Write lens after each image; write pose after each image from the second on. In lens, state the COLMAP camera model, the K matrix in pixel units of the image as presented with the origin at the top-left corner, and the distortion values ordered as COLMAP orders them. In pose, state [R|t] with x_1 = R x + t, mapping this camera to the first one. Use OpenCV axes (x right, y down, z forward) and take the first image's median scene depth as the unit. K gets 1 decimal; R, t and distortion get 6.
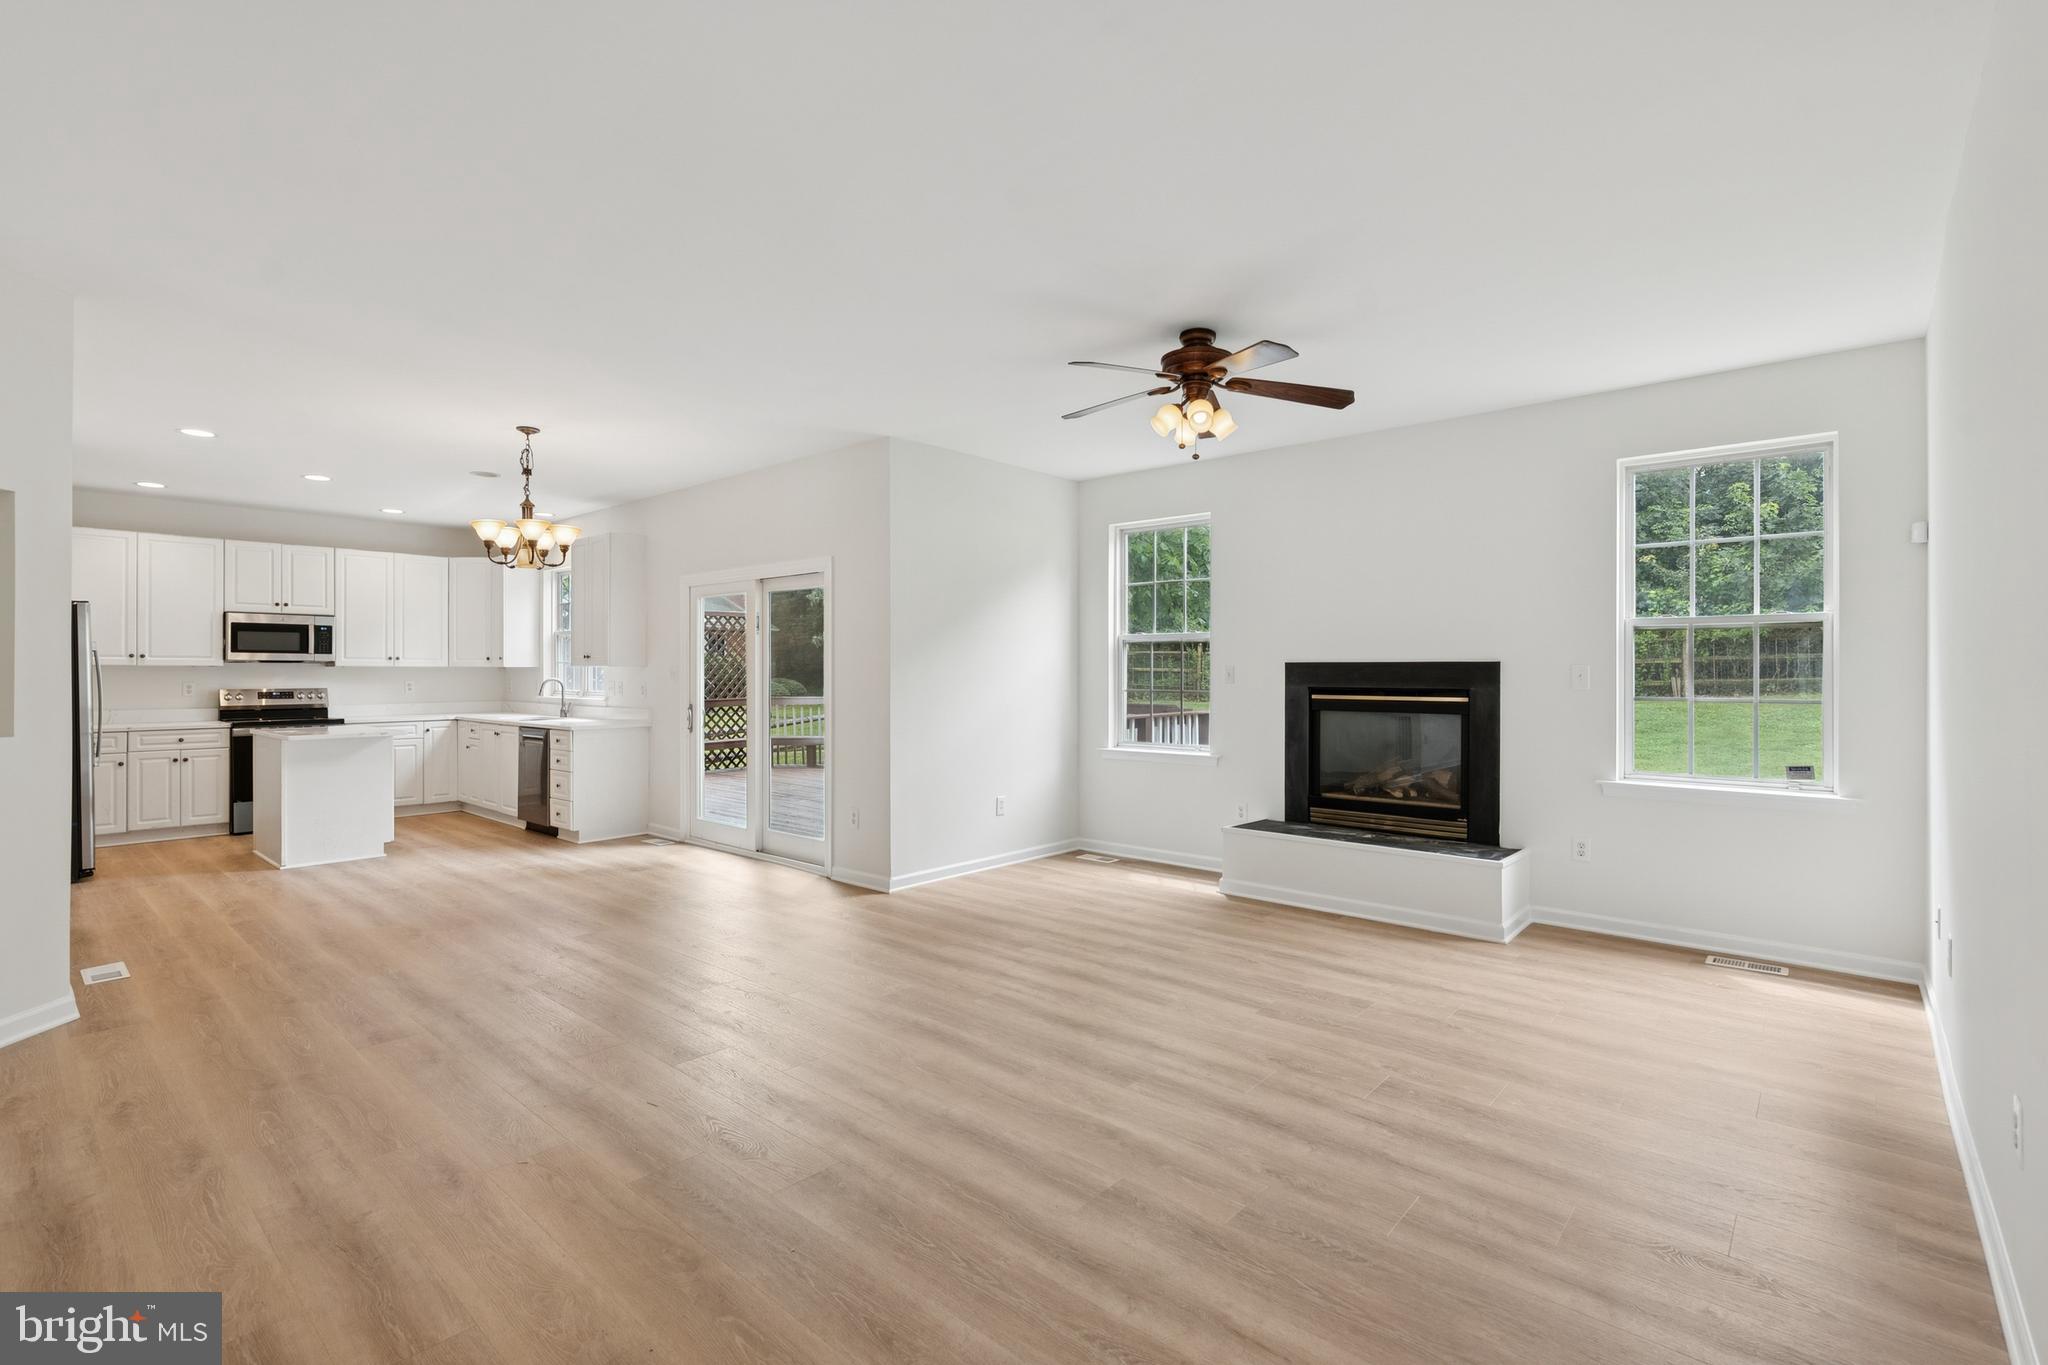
lens RADIAL K [[937.7, 0, 1016.3], [0, 937.7, 676.7], [0, 0, 1]] dist [-0.001704, -0.000131]
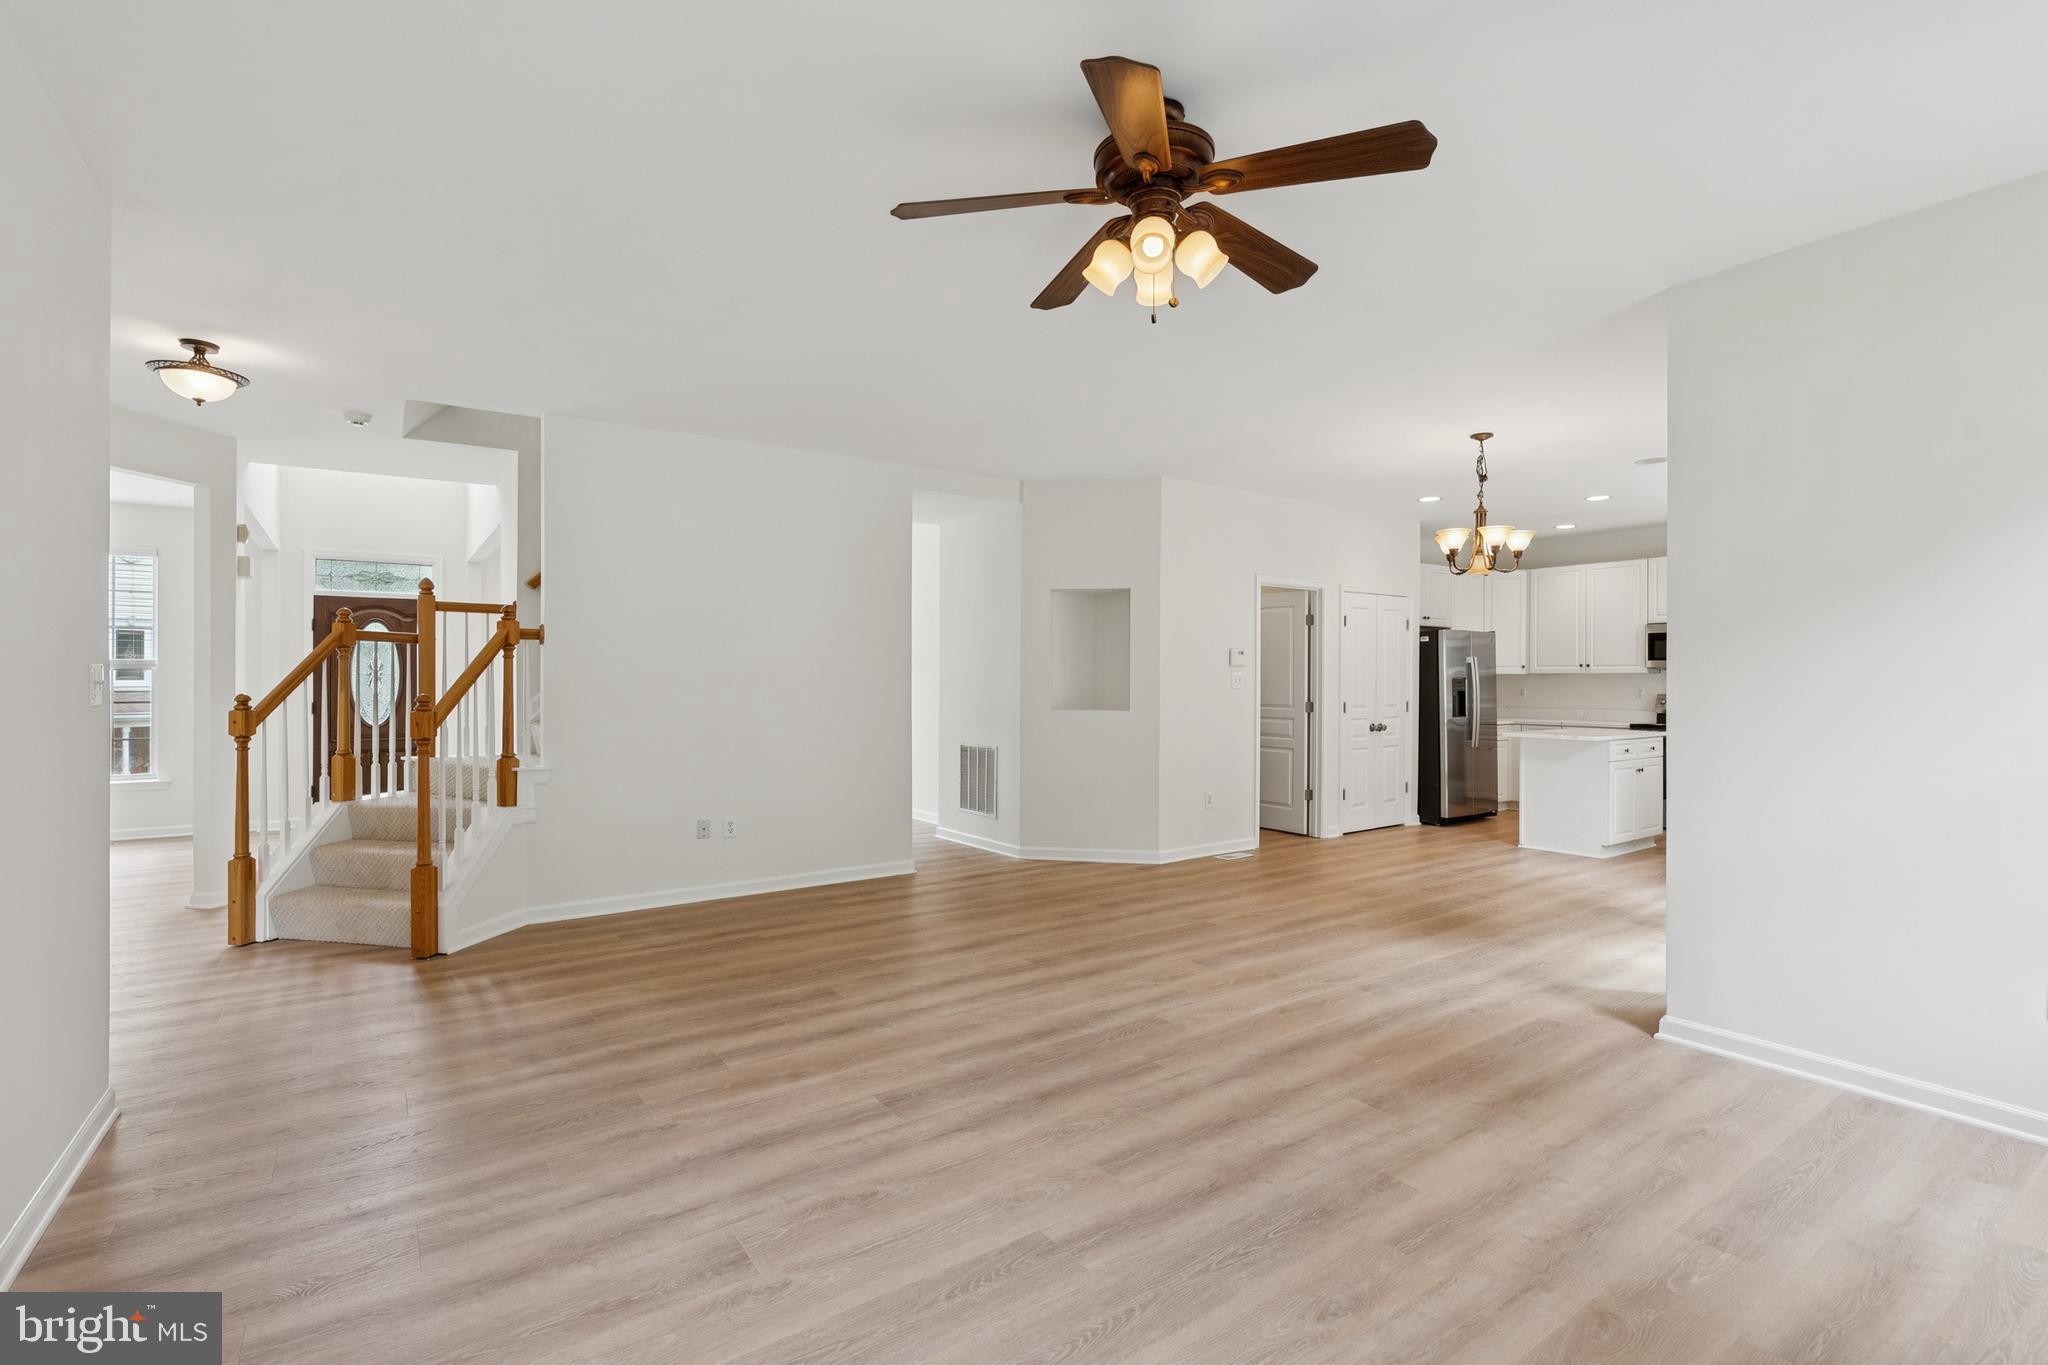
lens RADIAL K [[937.7, 0, 1016.3], [0, 937.7, 676.7], [0, 0, 1]] dist [-0.001704, -0.000131]
pose [[-0.237618, -0.004280, -0.971349, 0.415919], [-0.004231, 0.999985, -0.003371, -0.000445], [0.971350, 0.003309, -0.237632, 0.550477]]
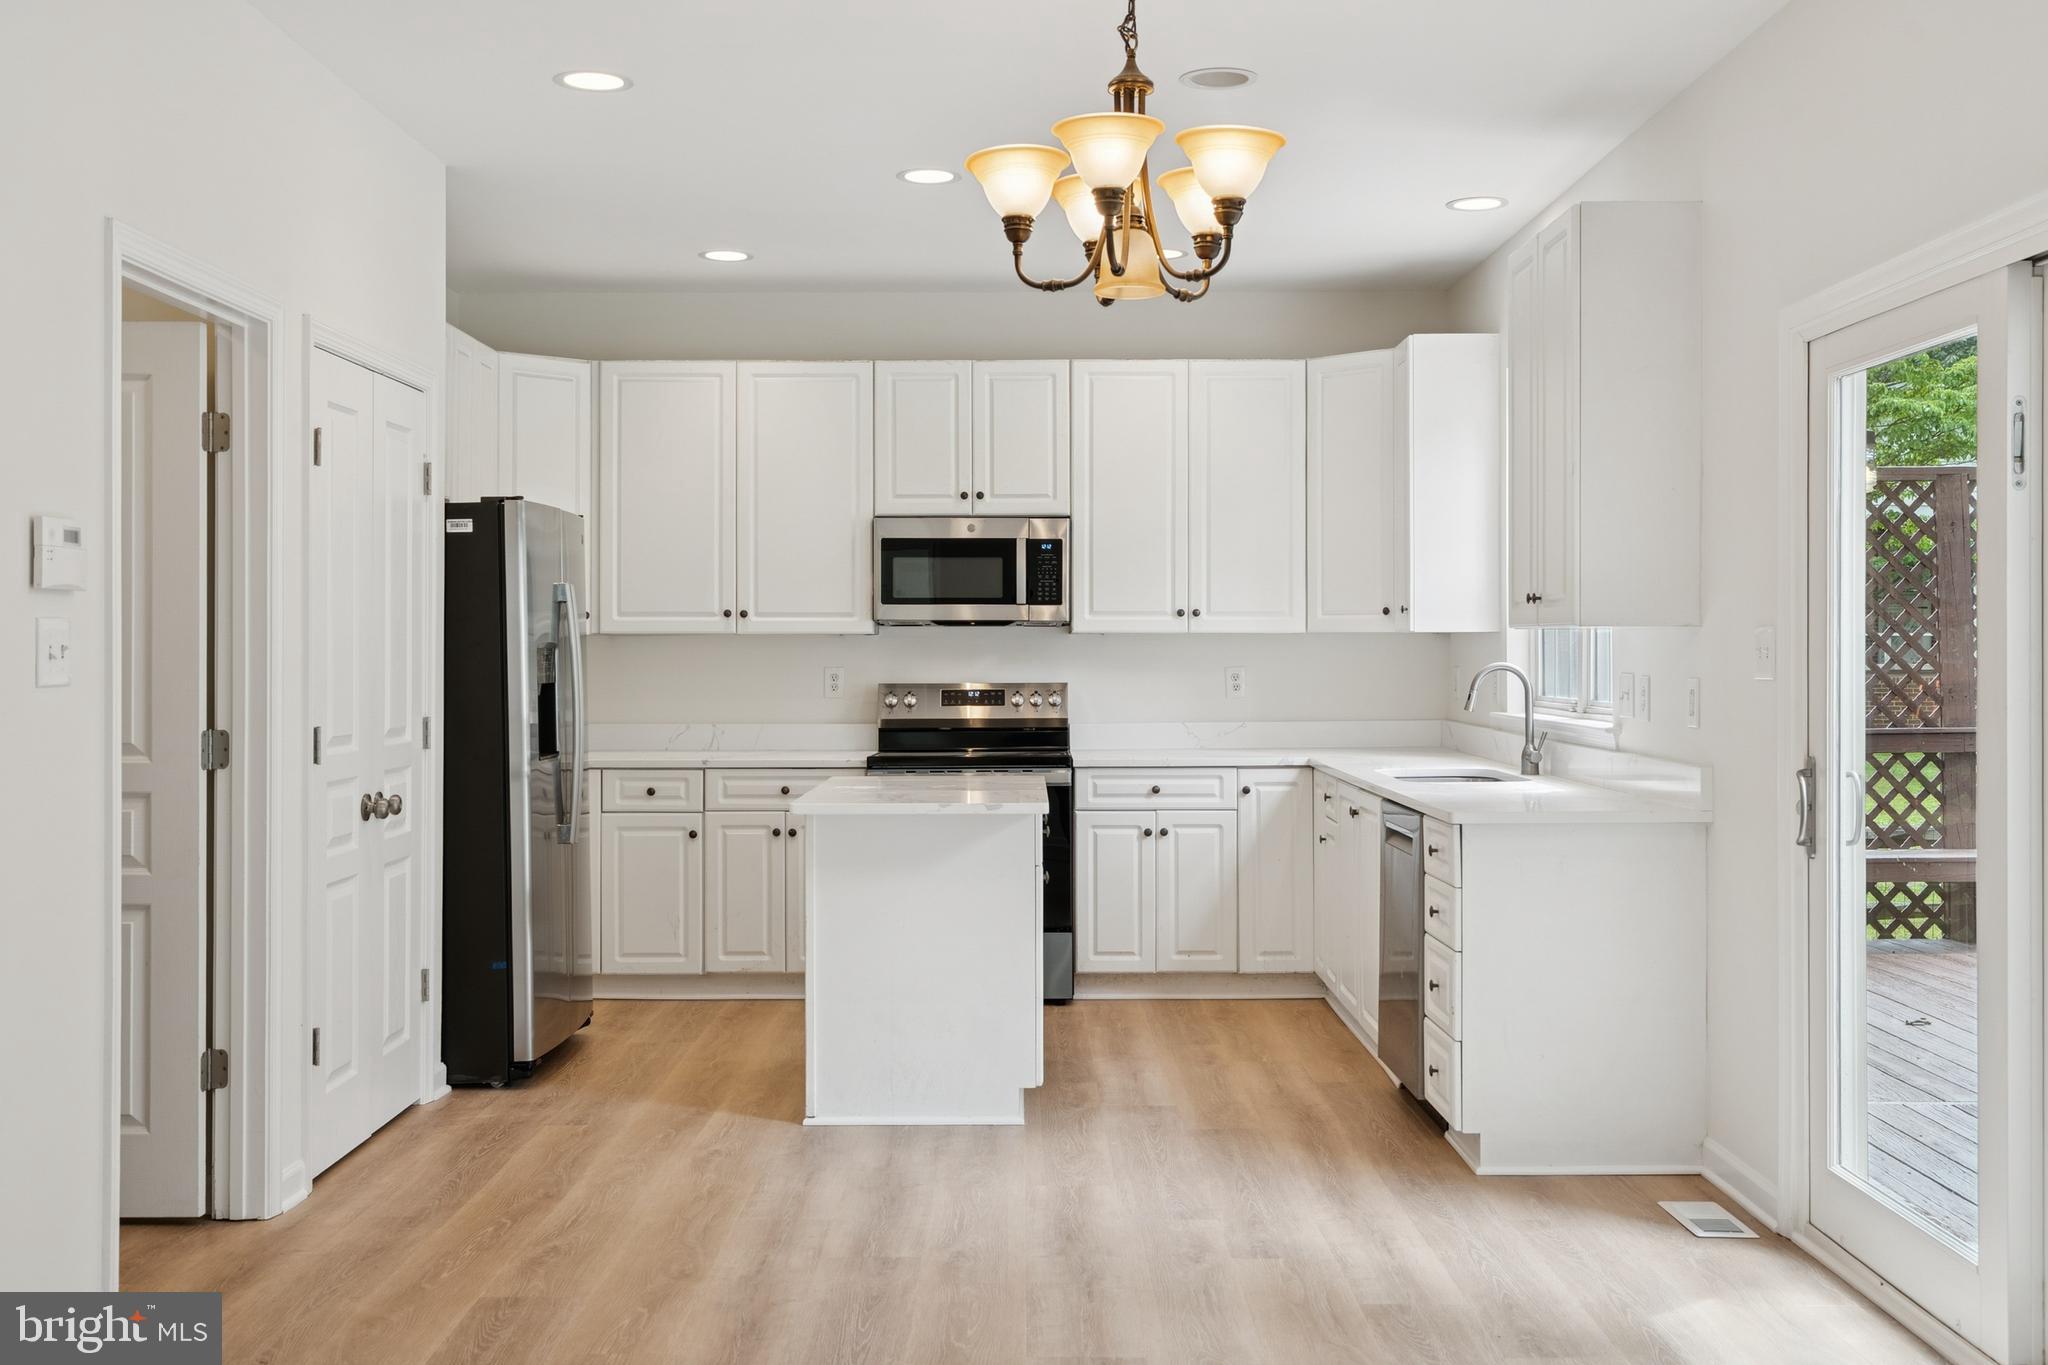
lens RADIAL K [[2030.6, 0, 1020.0], [0, 2030.6, 663.1], [0, 0, 1]] dist [0.001153, 0.000327]
pose [[0.662122, 0.003973, -0.749385, -0.044655], [-0.002076, 0.999992, 0.003468, -0.000457], [0.749393, -0.000740, 0.662125, 0.395358]]
